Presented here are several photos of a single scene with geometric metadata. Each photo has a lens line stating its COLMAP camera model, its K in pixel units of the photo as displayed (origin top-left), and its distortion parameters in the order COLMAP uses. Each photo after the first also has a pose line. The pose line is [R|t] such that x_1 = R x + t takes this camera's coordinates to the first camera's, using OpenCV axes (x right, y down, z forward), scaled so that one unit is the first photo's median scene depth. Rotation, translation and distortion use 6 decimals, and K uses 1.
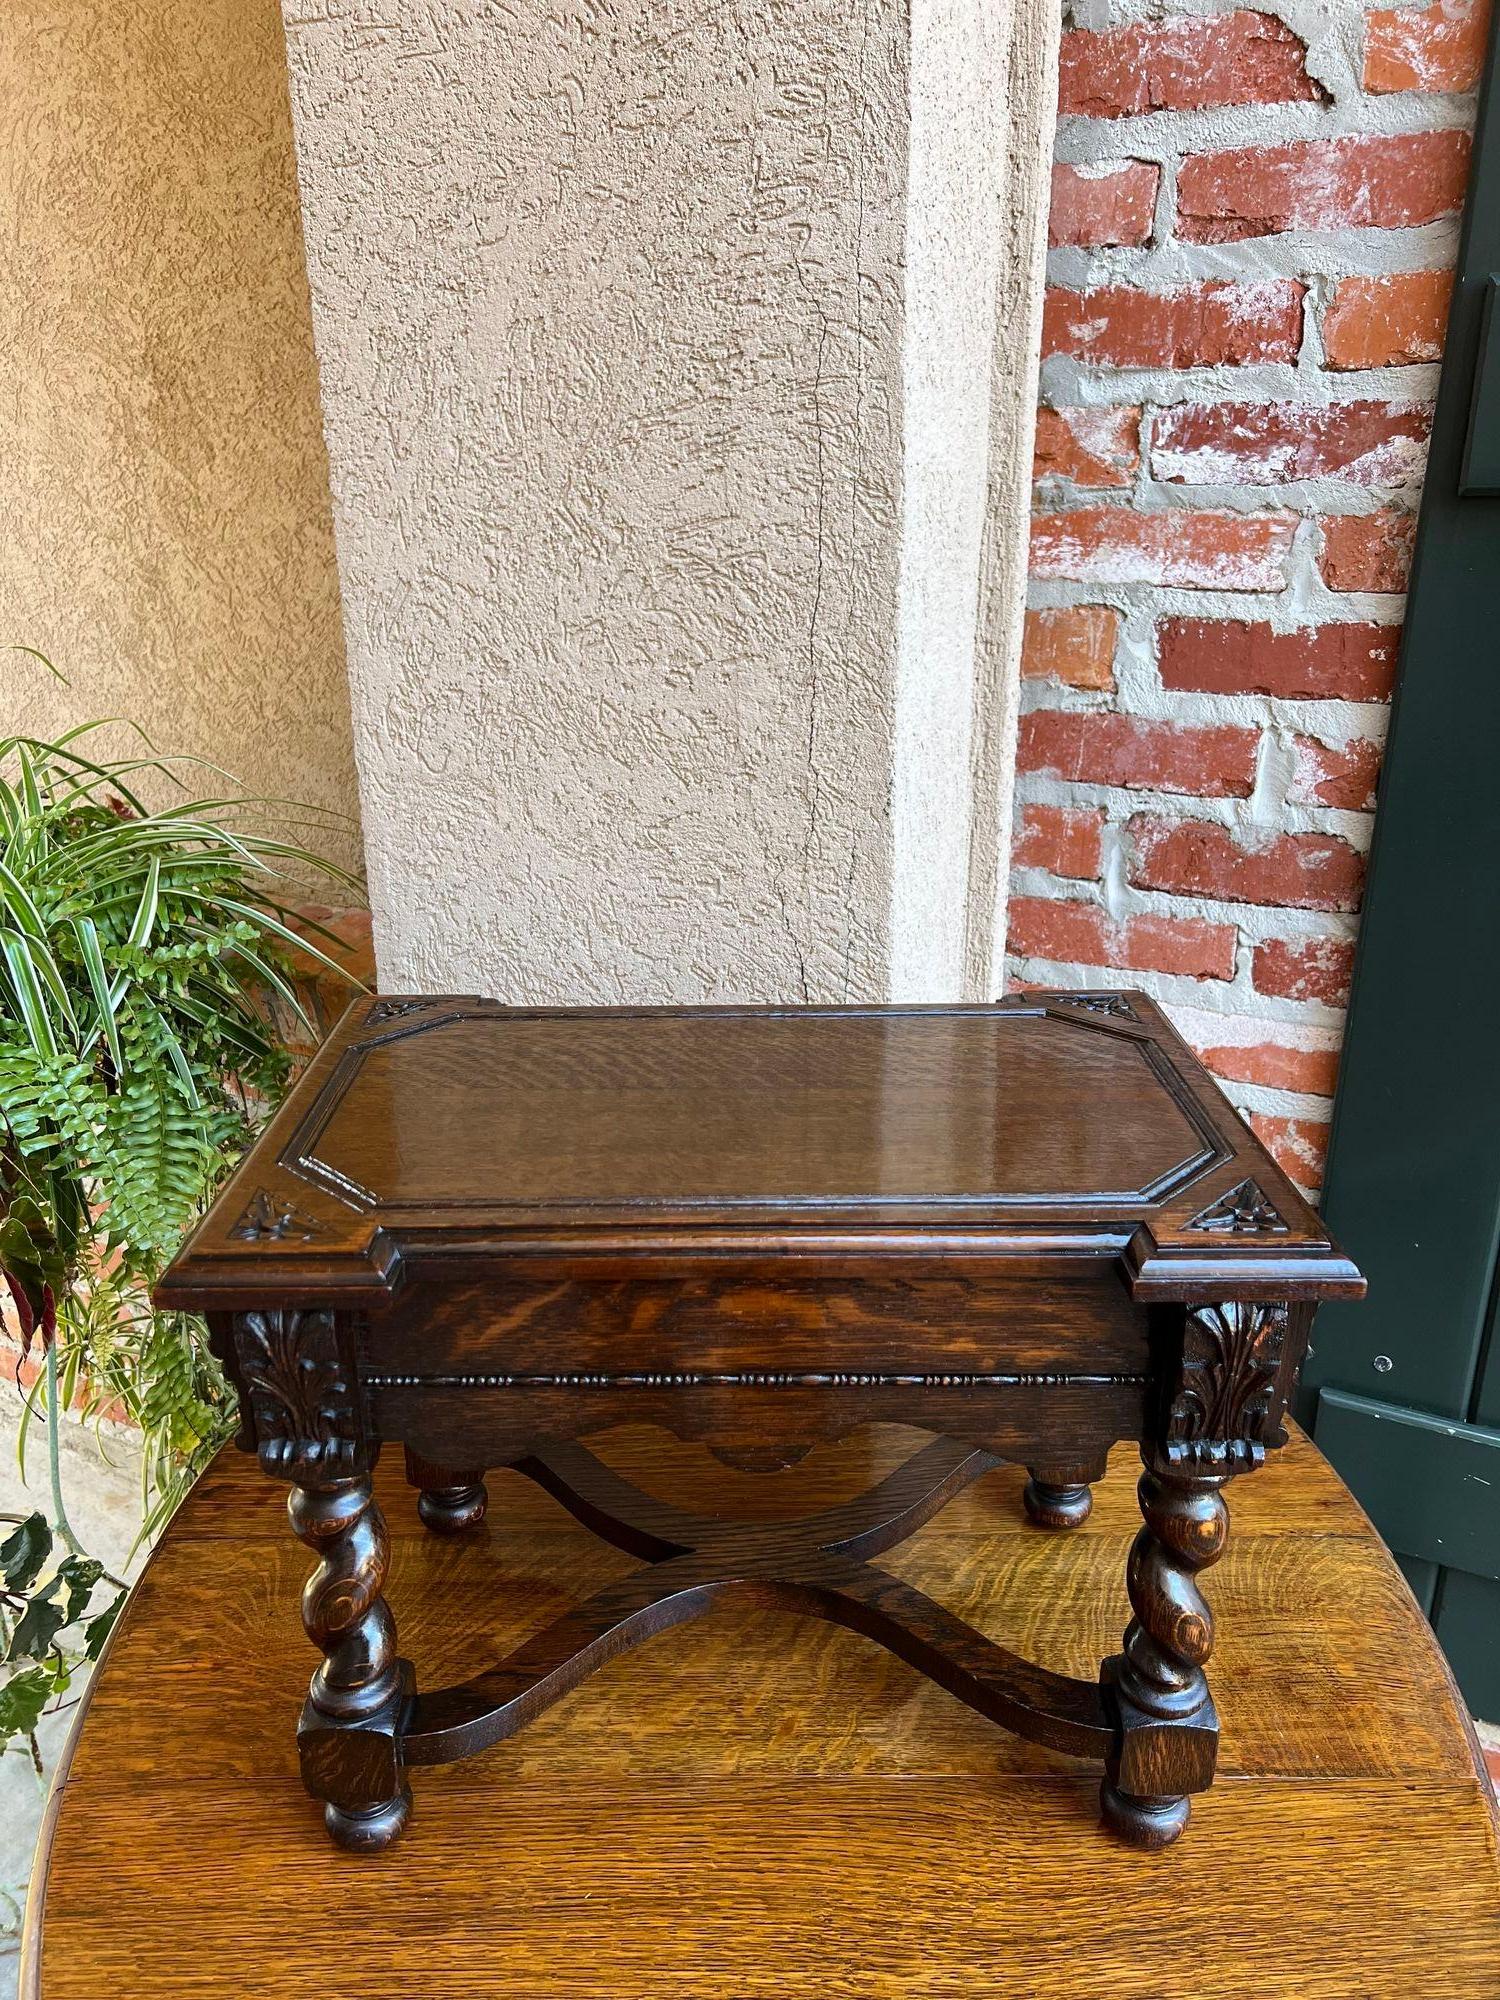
lens RADIAL K [[1495.6, 0, 750.8], [0, 1495.6, 1005.7], [0, 0, 1]] dist [0.040994, -0.047794]
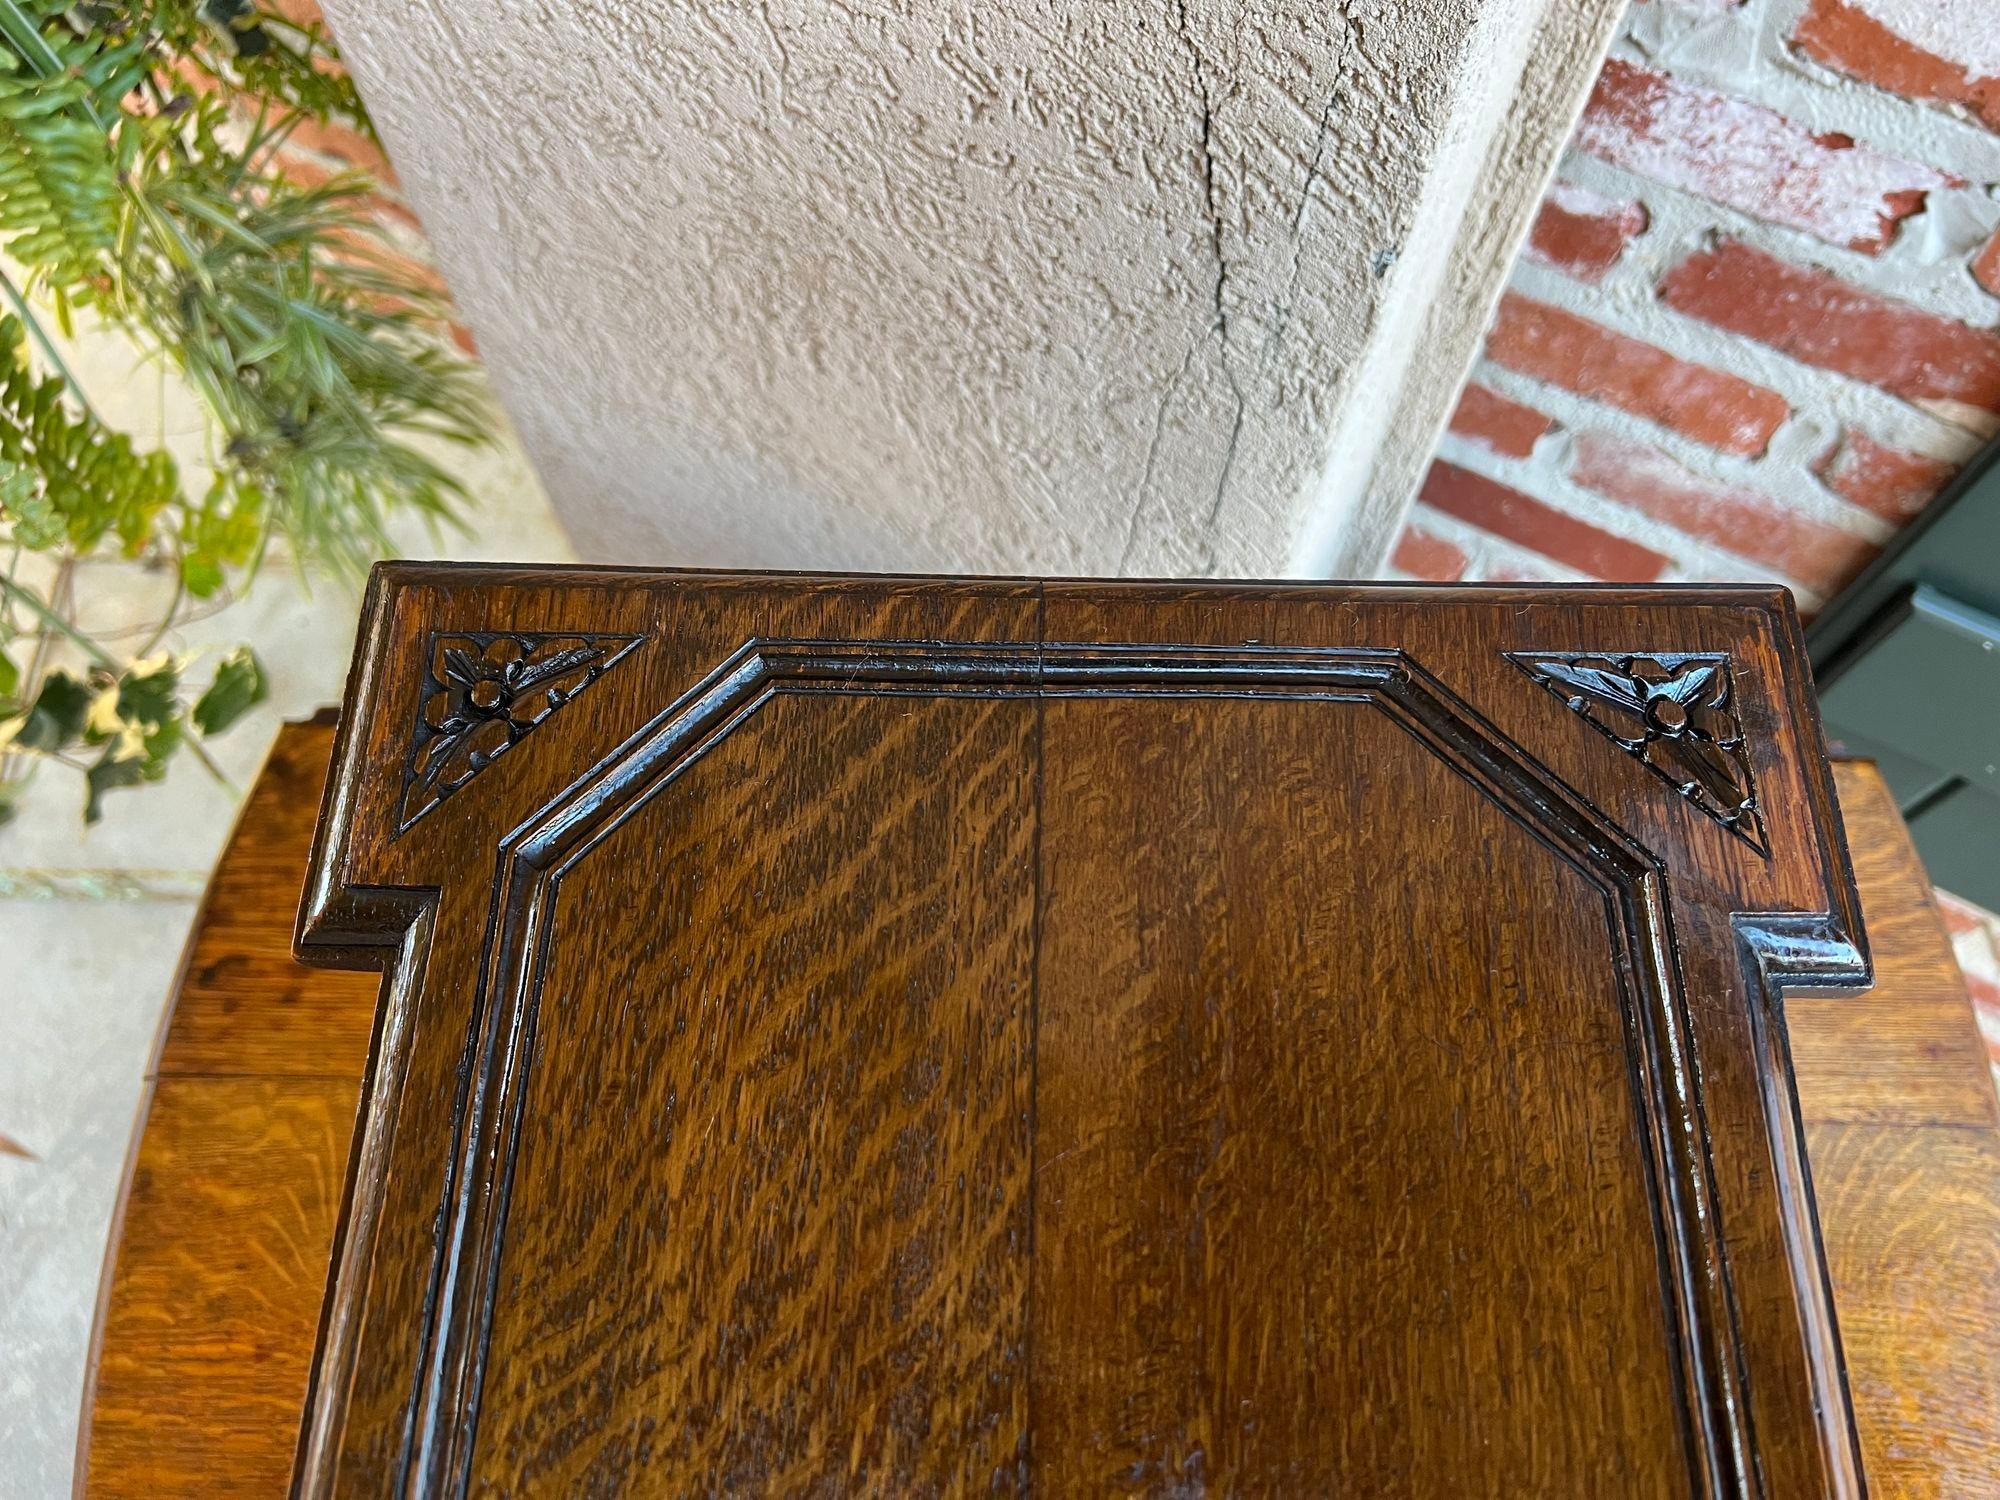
lens RADIAL K [[1525.3, 0, 999.6], [0, 1525.3, 751.8], [0, 0, 1]] dist [0.028073, -0.042548]
pose [[0.999581, 0.026946, -0.010543, -0.013567], [-0.011237, 0.697282, 0.716709, -0.205768], [0.026664, -0.716290, 0.697293, 0.571912]]
